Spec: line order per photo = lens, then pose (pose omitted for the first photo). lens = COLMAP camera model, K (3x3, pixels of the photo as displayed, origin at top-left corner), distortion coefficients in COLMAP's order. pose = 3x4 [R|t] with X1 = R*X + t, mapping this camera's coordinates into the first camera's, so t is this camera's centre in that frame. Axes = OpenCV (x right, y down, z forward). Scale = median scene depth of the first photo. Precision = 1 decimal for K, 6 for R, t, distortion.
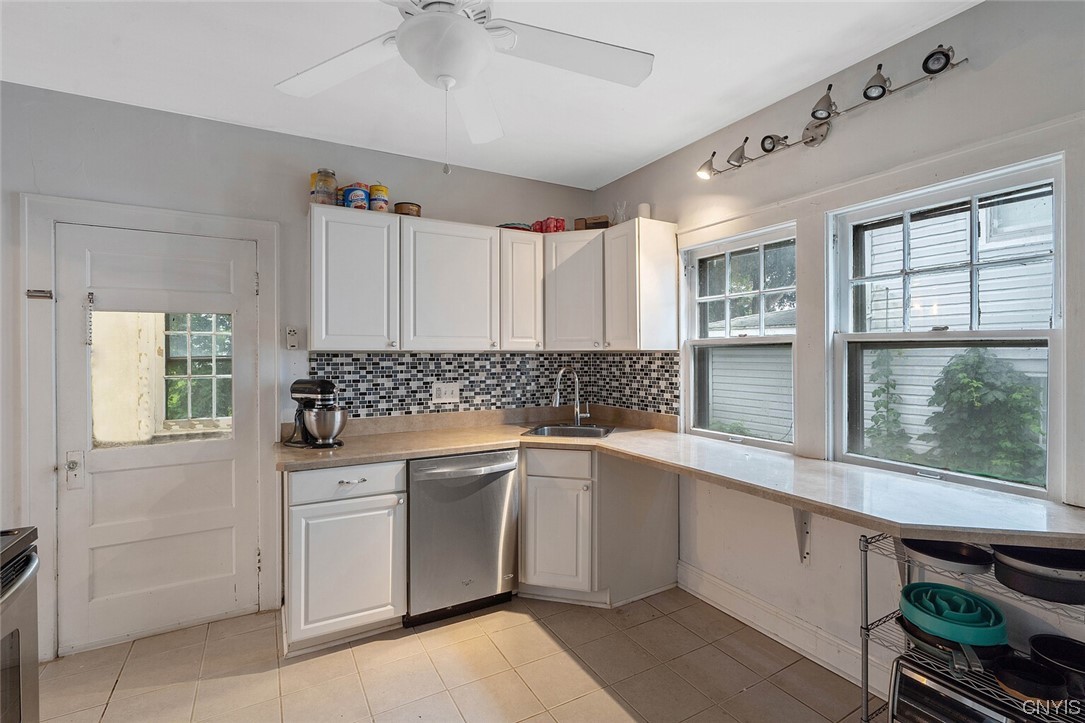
lens RADIAL K [[495.7, 0, 536.3], [0, 495.7, 356.7], [0, 0, 1]] dist [-0.004232, 0.000965]
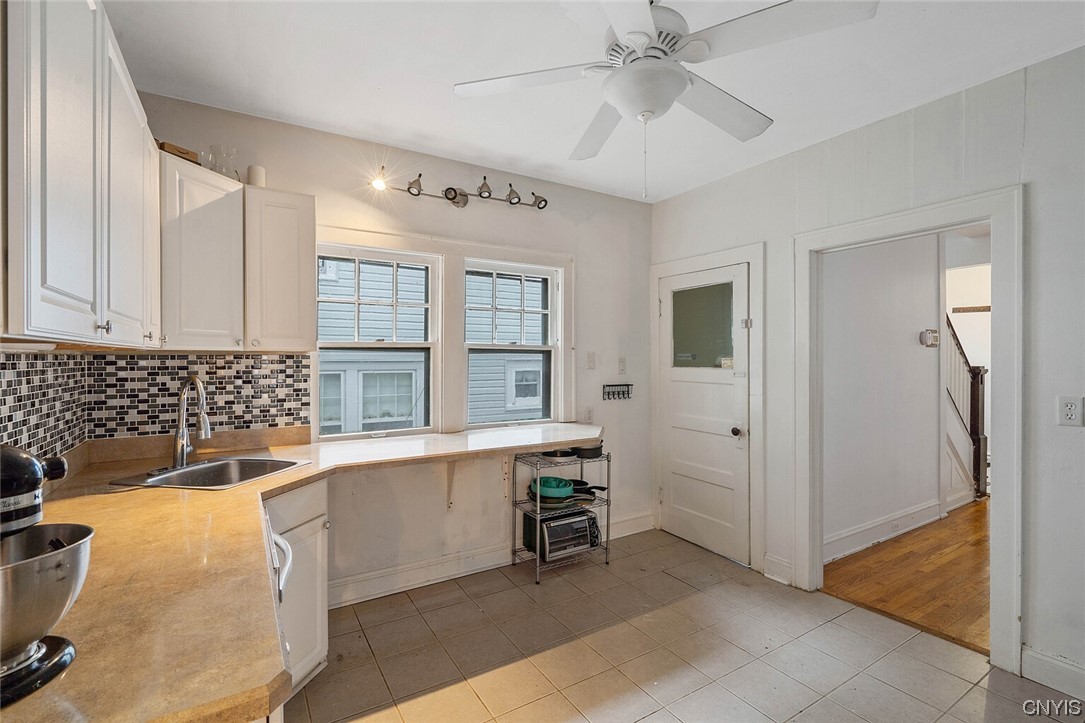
lens RADIAL K [[495.7, 0, 533.7], [0, 495.7, 363.4], [0, 0, 1]] dist [-0.004232, 0.000965]
pose [[-0.034199, 0.001457, 0.999414, -0.605916], [0.014502, 0.999894, -0.000961, 0.014199], [-0.999310, 0.014461, -0.034216, 0.602901]]
